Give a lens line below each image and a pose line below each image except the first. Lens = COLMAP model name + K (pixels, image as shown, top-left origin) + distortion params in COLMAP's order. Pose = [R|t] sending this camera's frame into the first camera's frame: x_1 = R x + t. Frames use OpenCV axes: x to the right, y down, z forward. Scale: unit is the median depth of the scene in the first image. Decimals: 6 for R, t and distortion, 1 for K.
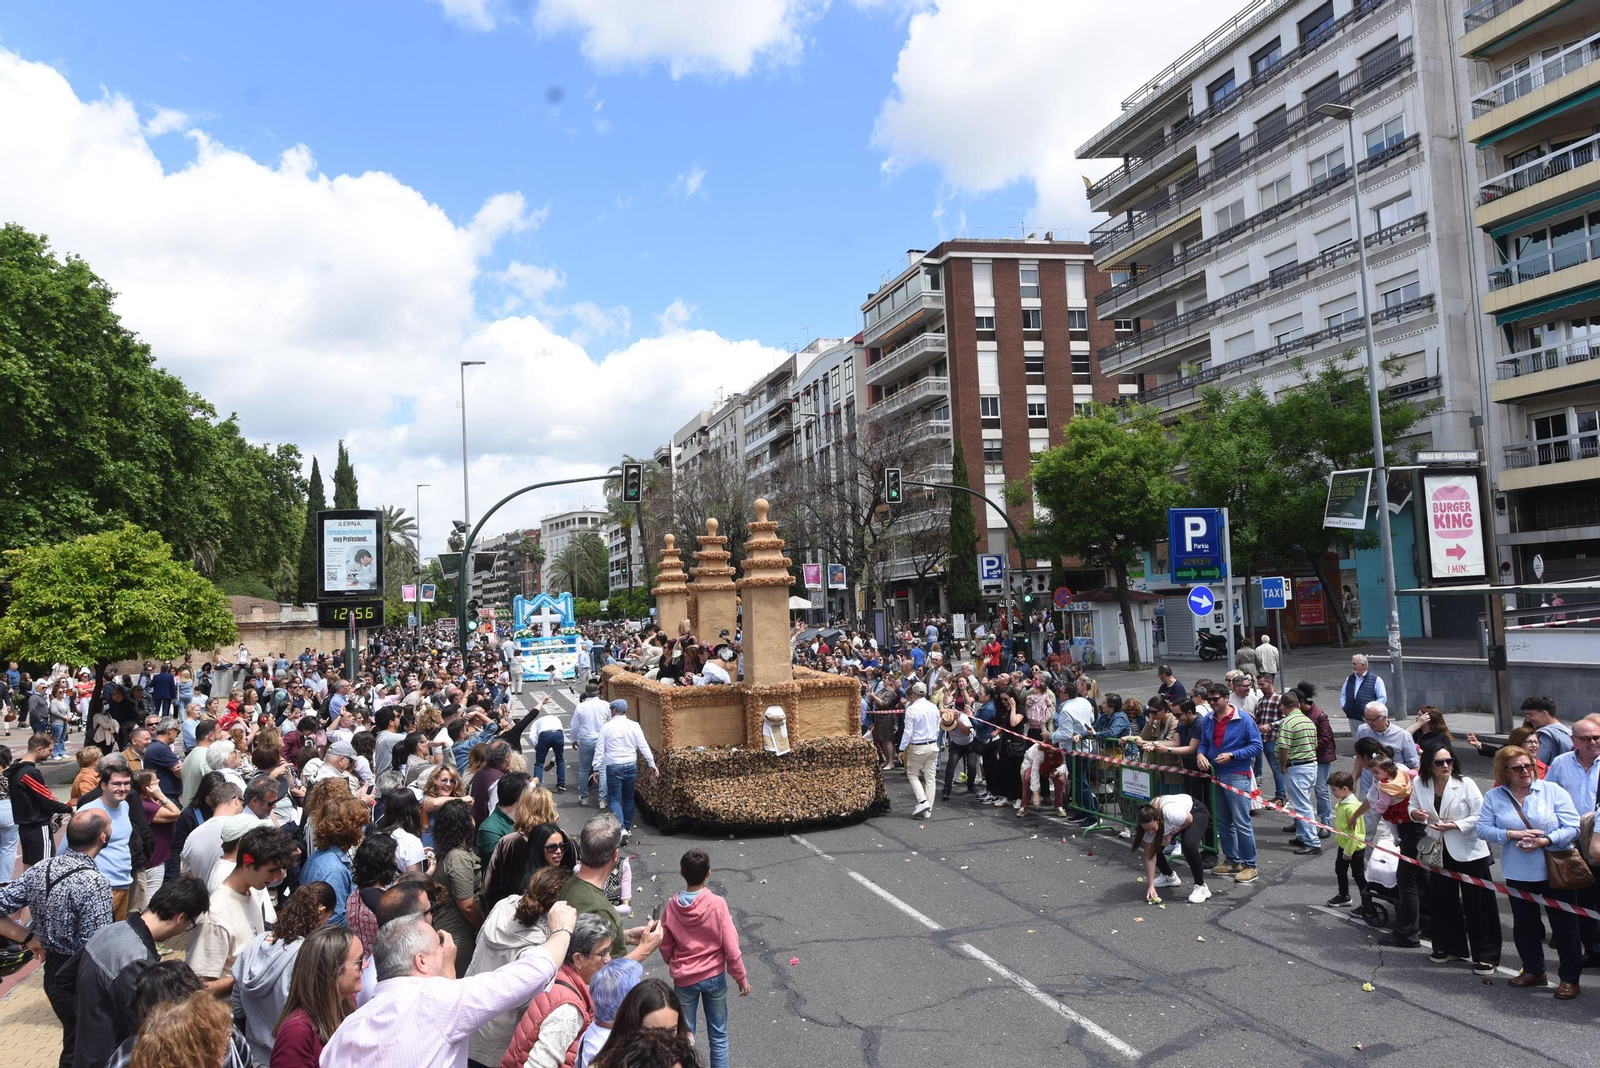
lens RADIAL K [[1045.5, 0, 787.3], [0, 1045.5, 541.7], [0, 0, 1]] dist [0.002901, -0.000995]
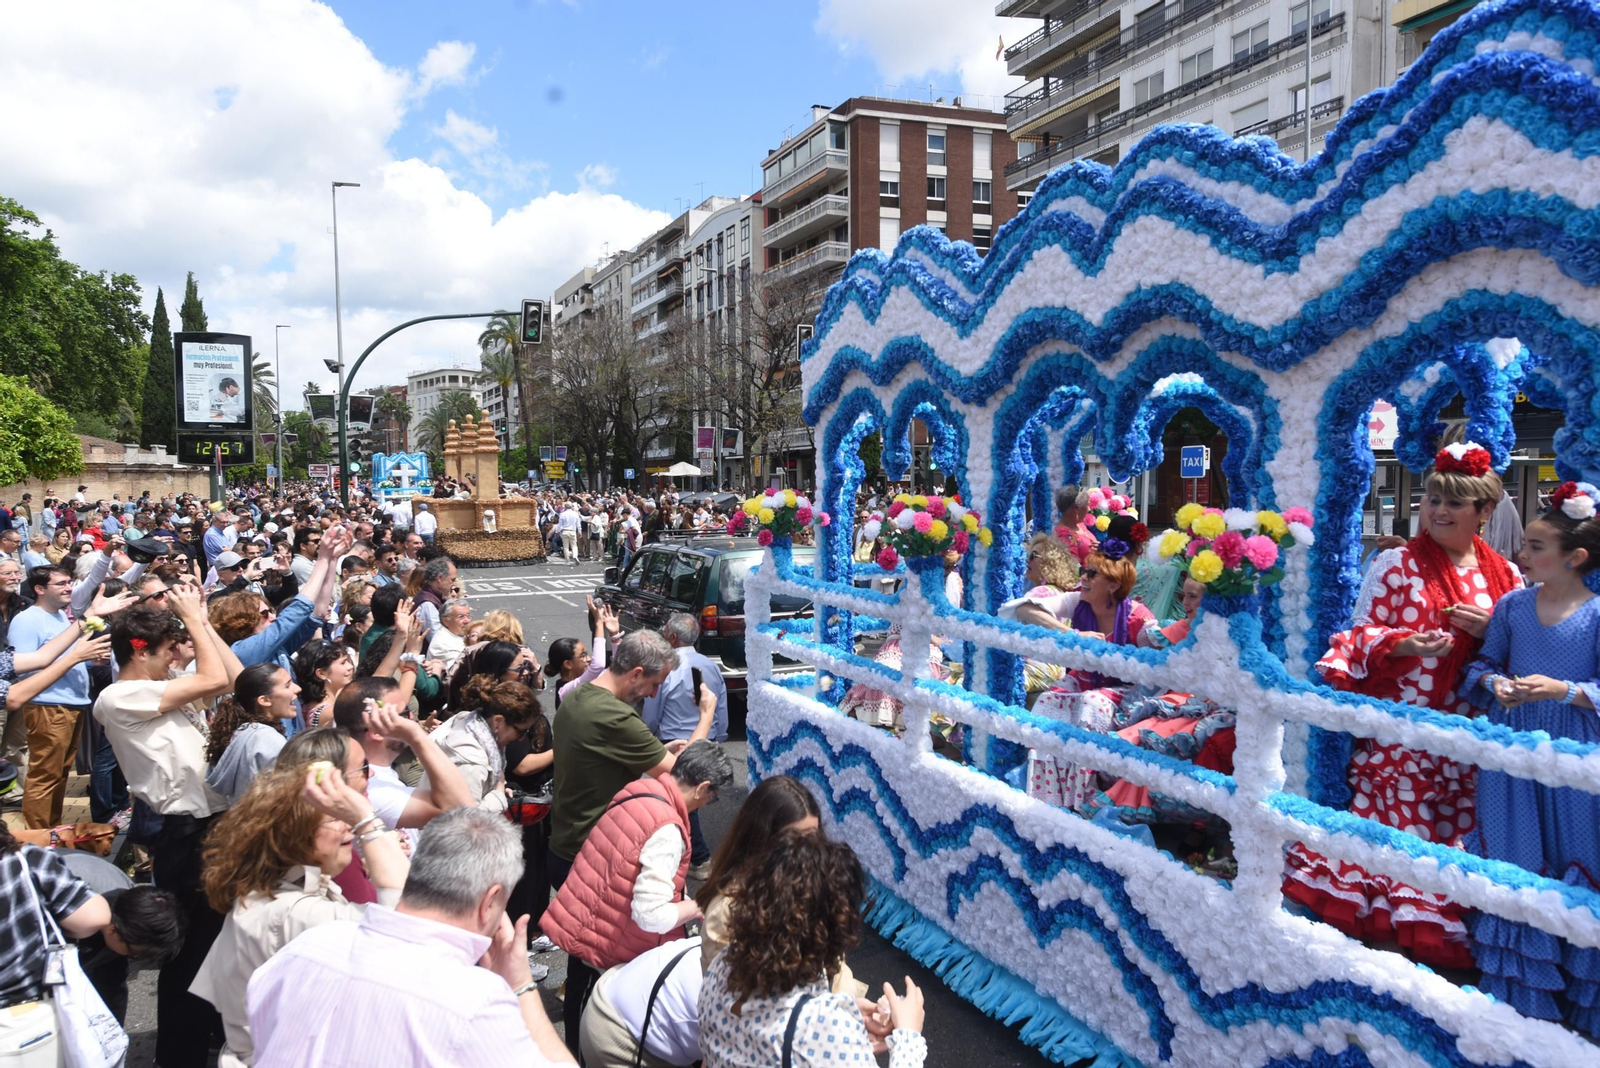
lens RADIAL K [[1045.5, 0, 786.3], [0, 1045.5, 538.6], [0, 0, 1]] dist [0.002901, -0.000995]
pose [[0.992297, 0.031379, 0.119839, -0.017297], [-0.045116, 0.992491, 0.113695, 0.010925], [-0.115372, -0.118226, 0.986262, 0.021245]]
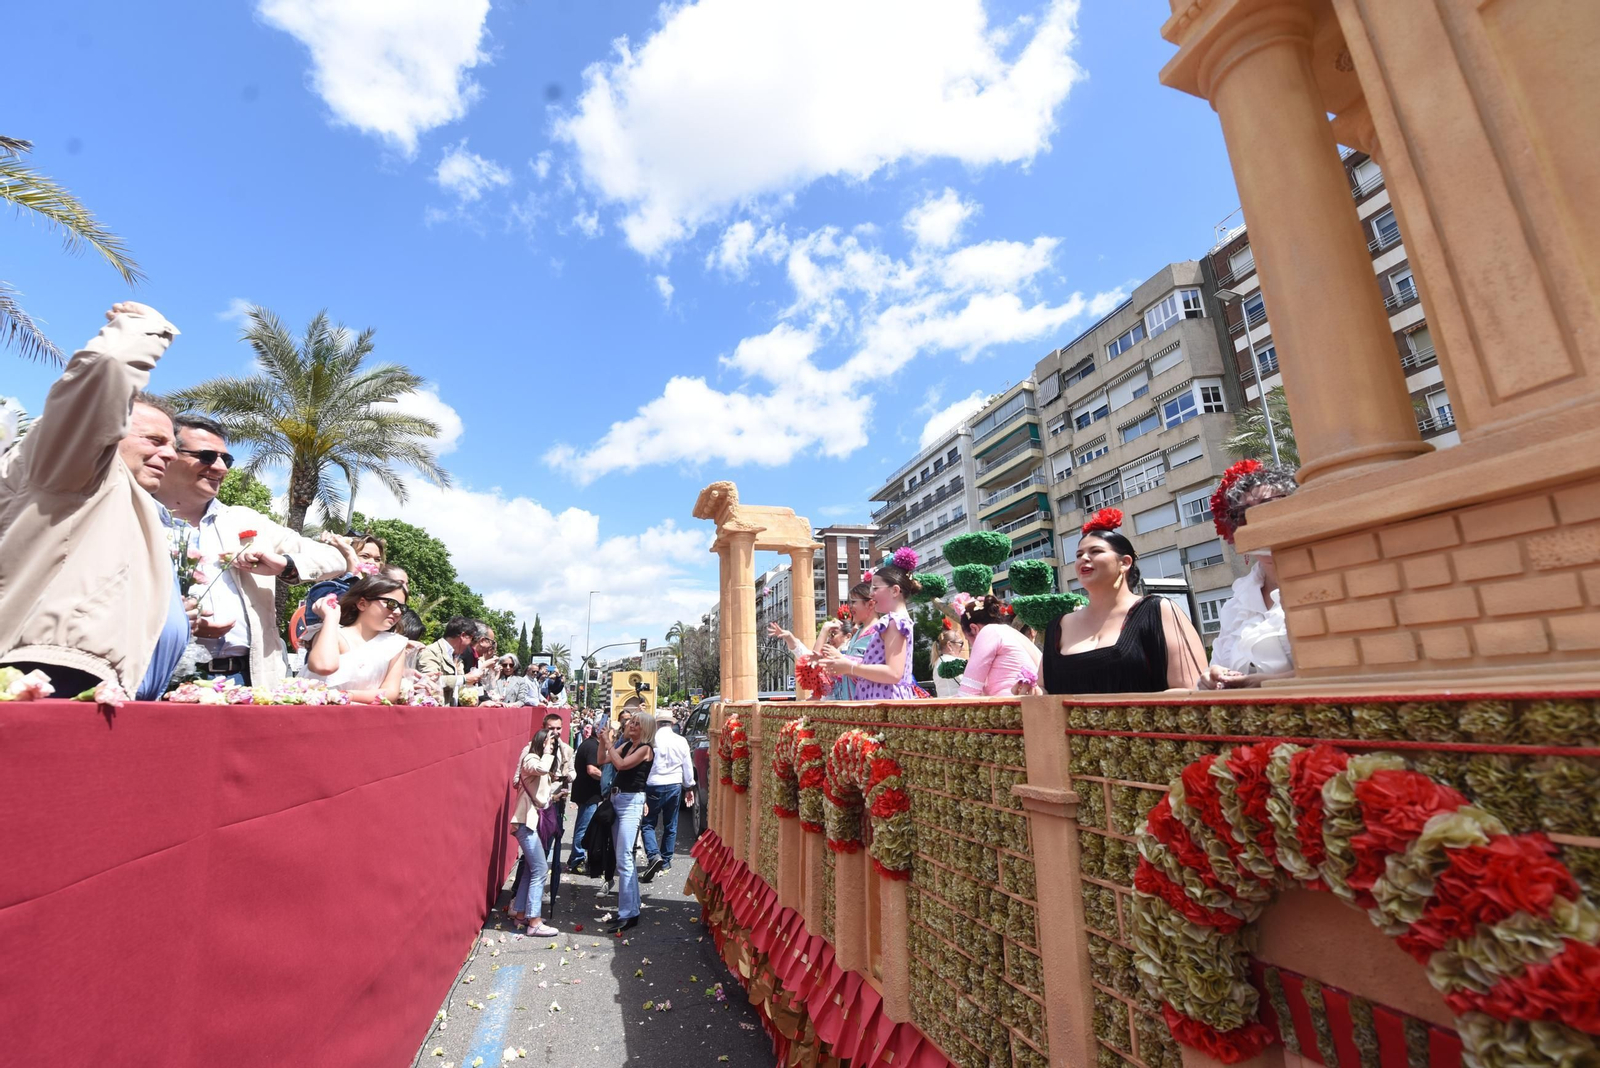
lens RADIAL K [[633.2, 0, 791.2], [0, 633.2, 539.5], [0, 0, 1]] dist [-0.020217, 0.000242]
pose [[0.999464, 0.023946, -0.022335, 0.162808], [-0.027889, 0.979928, -0.197389, -0.007097], [0.017160, 0.197906, 0.980071, -0.398559]]
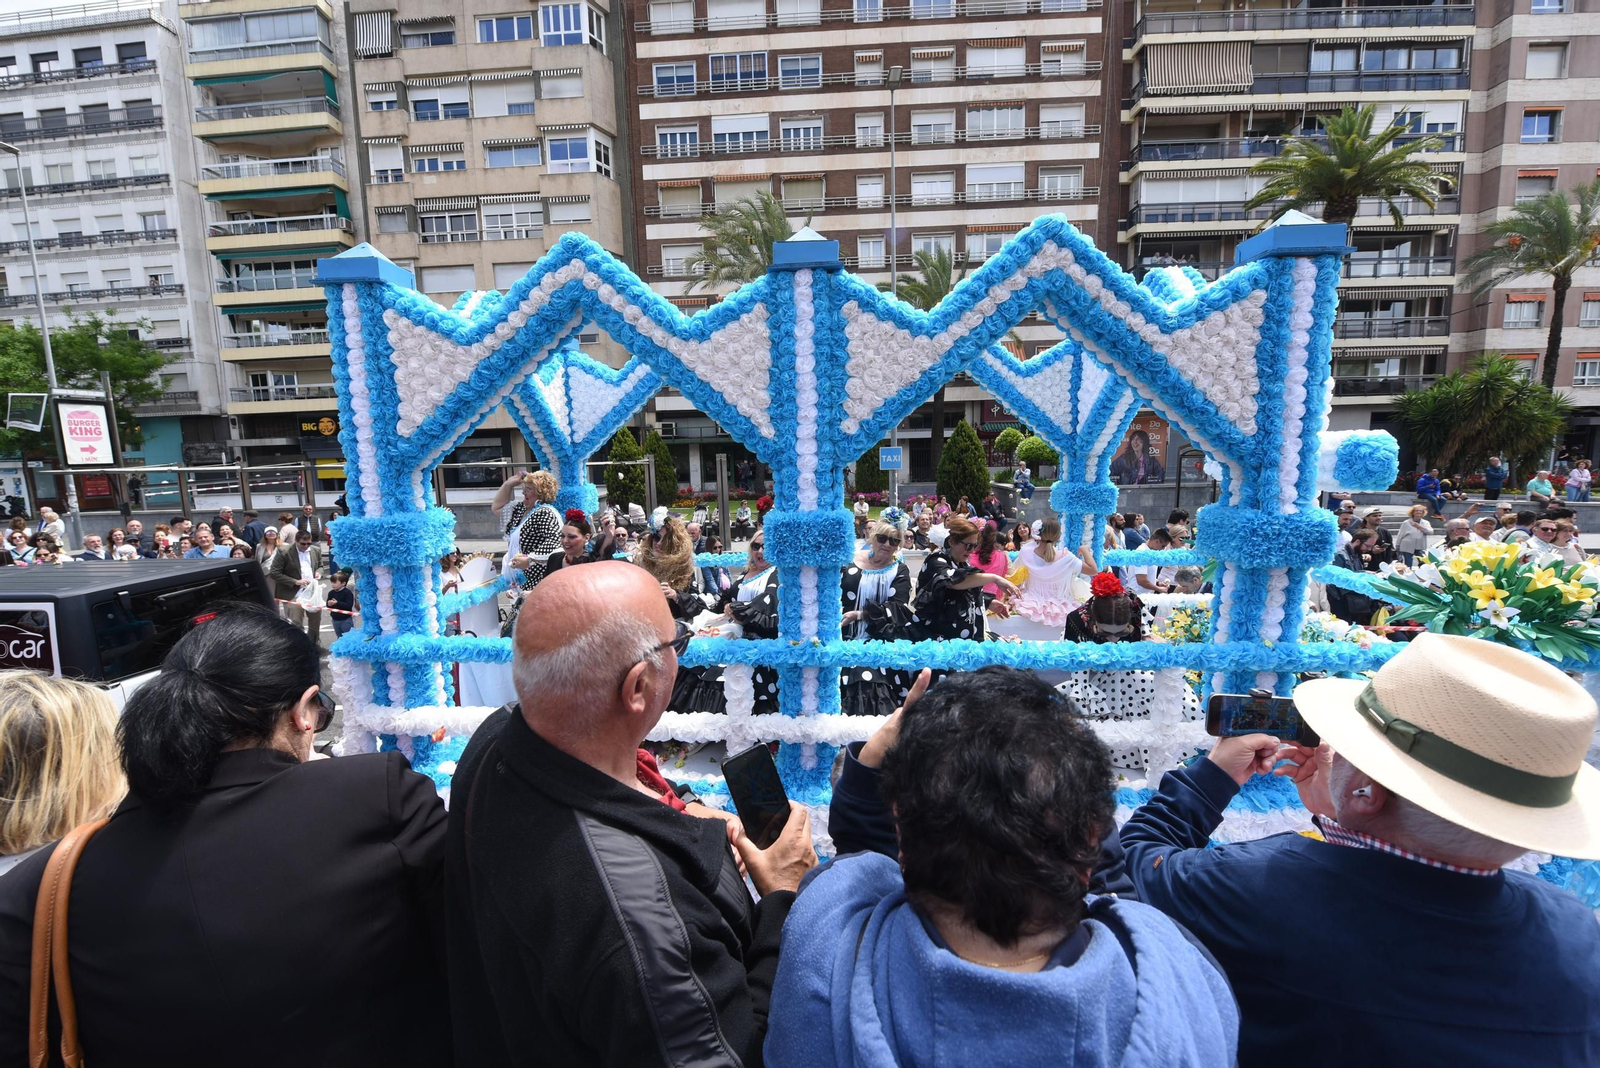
lens RADIAL K [[633.2, 0, 785.6], [0, 633.2, 547.1], [0, 0, 1]] dist [-0.020217, 0.000242]
pose [[0.383471, -0.094866, 0.918668, 0.051412], [-0.057094, 0.990373, 0.126103, -0.009730], [-0.921786, -0.100807, 0.374363, -0.180306]]
